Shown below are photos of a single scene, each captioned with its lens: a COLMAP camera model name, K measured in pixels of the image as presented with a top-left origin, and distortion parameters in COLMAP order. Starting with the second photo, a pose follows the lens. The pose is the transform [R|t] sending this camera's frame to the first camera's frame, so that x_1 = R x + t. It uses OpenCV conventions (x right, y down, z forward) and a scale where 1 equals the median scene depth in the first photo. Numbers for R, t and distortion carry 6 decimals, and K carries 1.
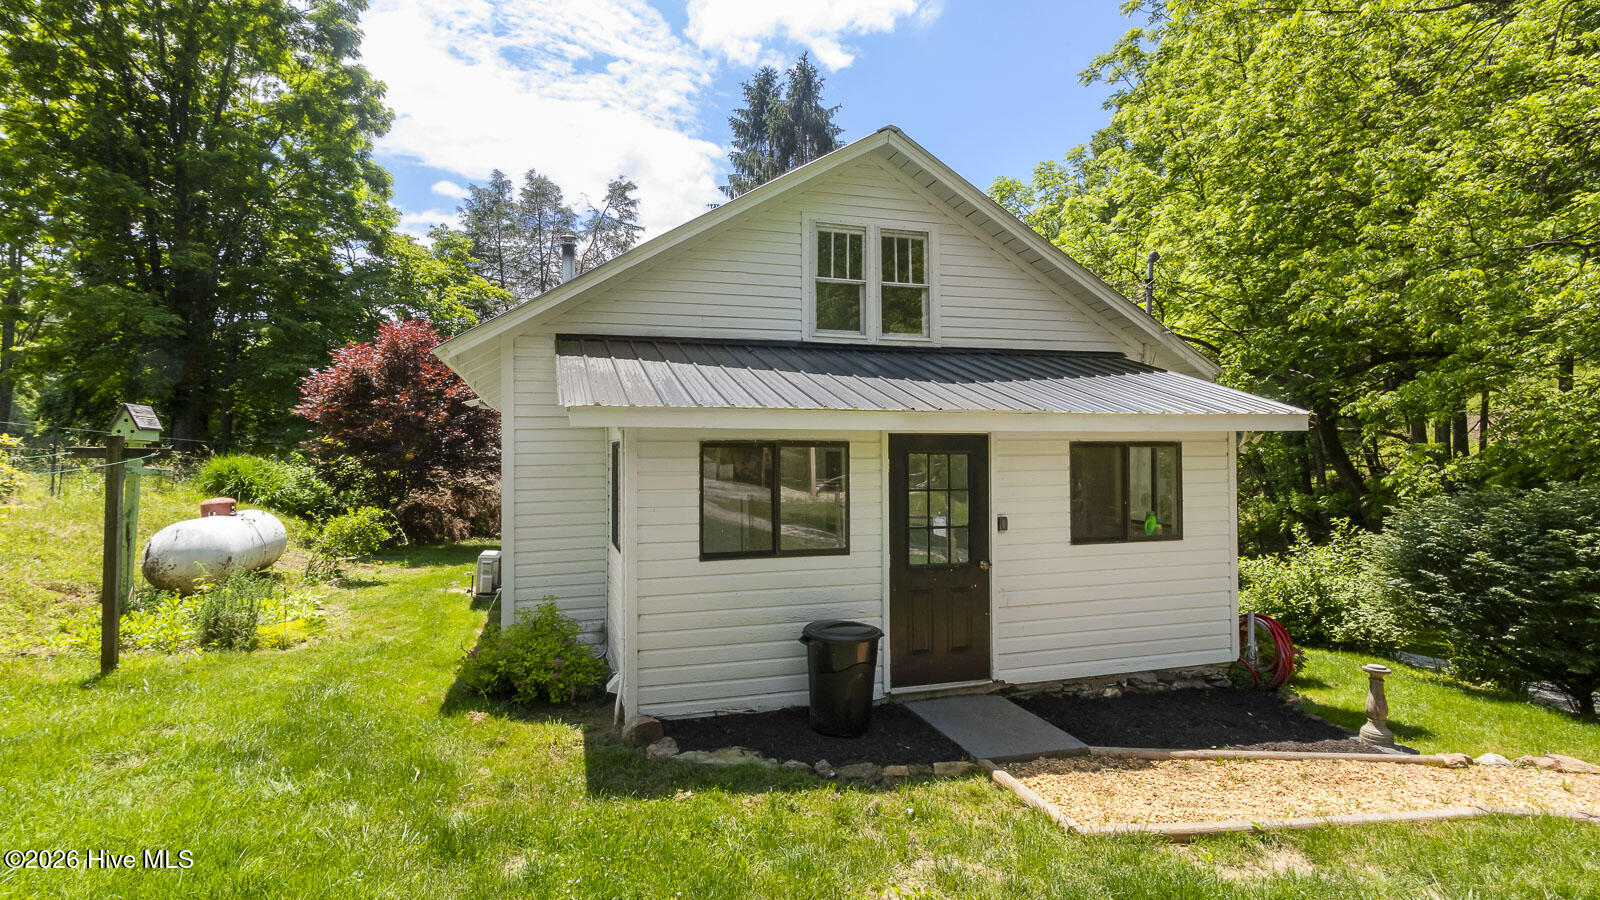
lens RADIAL K [[756.5, 0, 773.2], [0, 756.5, 438.7], [0, 0, 1]] dist [0.004322, 0.000769]
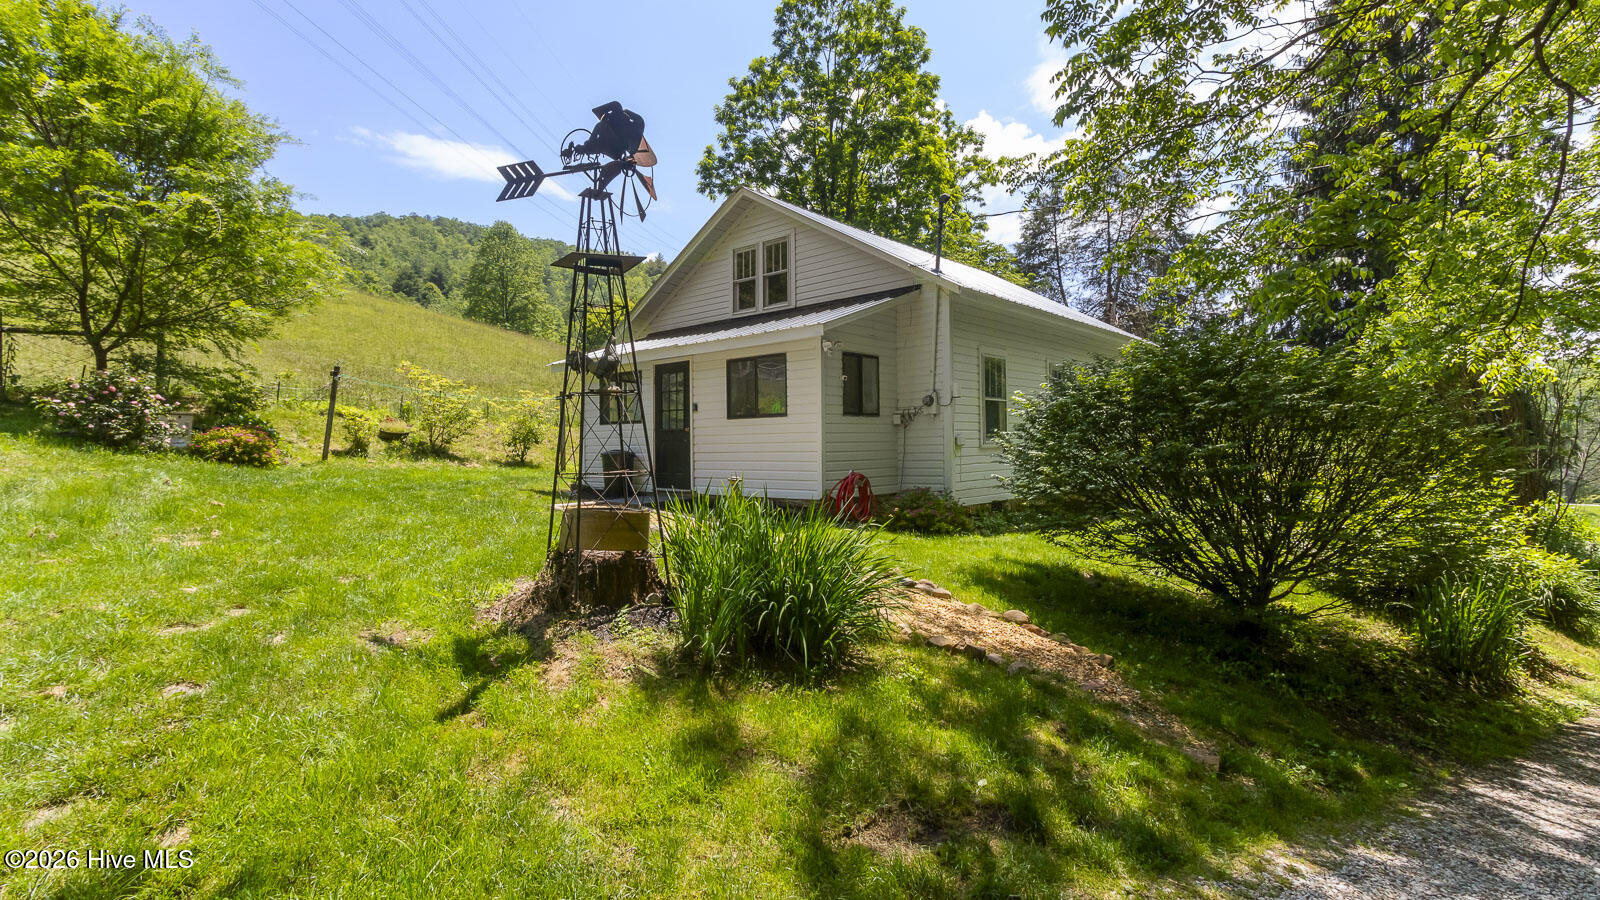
lens RADIAL K [[758.7, 0, 783.9], [0, 758.7, 445.8], [0, 0, 1]] dist [0.019173, -0.007616]
pose [[0.533187, -0.003108, -0.845992, 1.606476], [0.021350, 0.999724, 0.009783, 0.154837], [0.845728, -0.023277, 0.533106, 0.148633]]
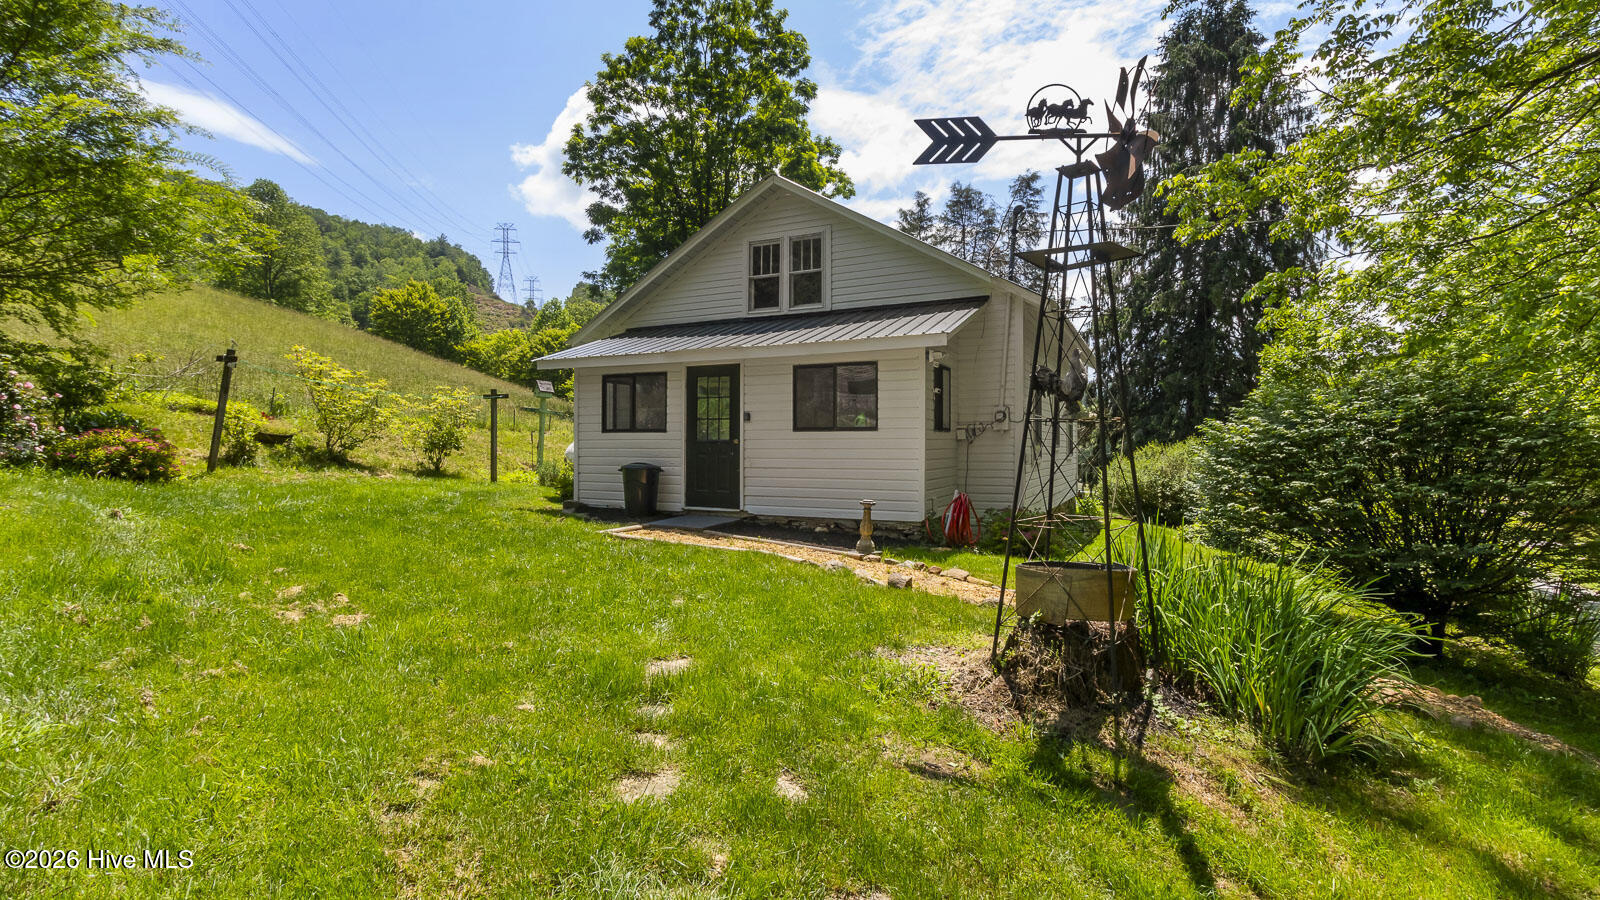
lens RADIAL K [[758.7, 0, 783.9], [0, 758.7, 445.8], [0, 0, 1]] dist [0.019173, -0.007616]
pose [[0.741342, 0.004701, -0.671111, 1.186221], [0.005159, 0.999906, 0.012702, 0.124135], [0.671108, -0.012879, 0.741248, -0.145193]]
